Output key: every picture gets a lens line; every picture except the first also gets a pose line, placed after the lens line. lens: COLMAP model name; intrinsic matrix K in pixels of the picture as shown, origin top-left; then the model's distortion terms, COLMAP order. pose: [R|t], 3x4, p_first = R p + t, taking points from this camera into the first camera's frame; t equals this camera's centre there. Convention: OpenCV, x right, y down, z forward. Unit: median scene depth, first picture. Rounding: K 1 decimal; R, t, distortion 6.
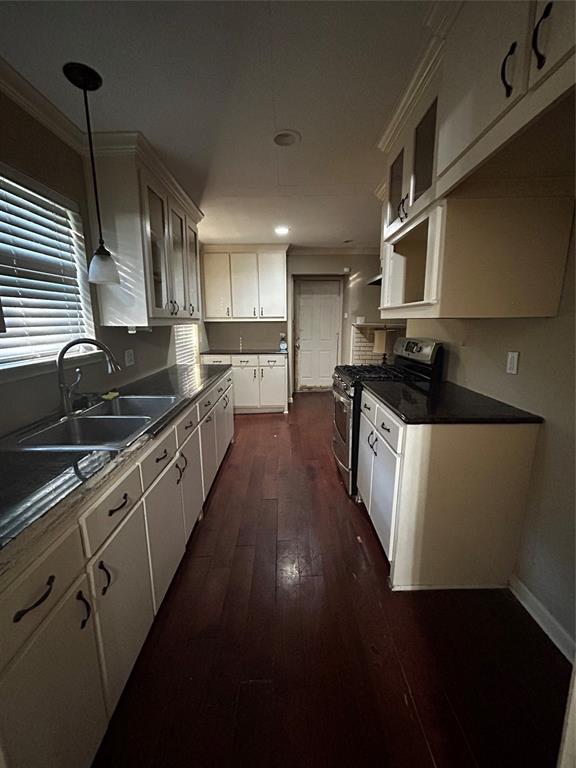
lens RADIAL K [[306.9, 0, 286.8], [0, 306.9, 383.5], [0, 0, 1]] dist [0.003393, -0.000069]
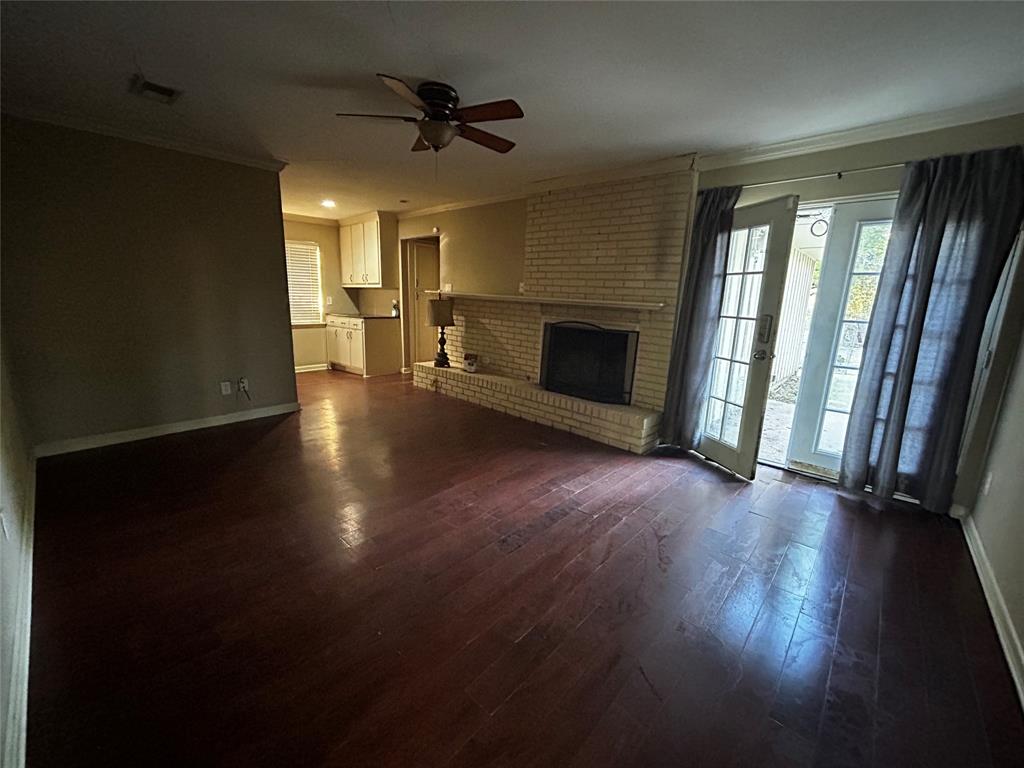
lens RADIAL K [[409.2, 0, 511.0], [0, 409.2, 382.1], [0, 0, 1]] dist [0.003393, -0.000069]
pose [[0.736140, 0.164179, -0.656614, 1.210415], [-0.146776, 0.985771, 0.081928, -0.067142], [0.660722, 0.036065, 0.749763, 0.276065]]
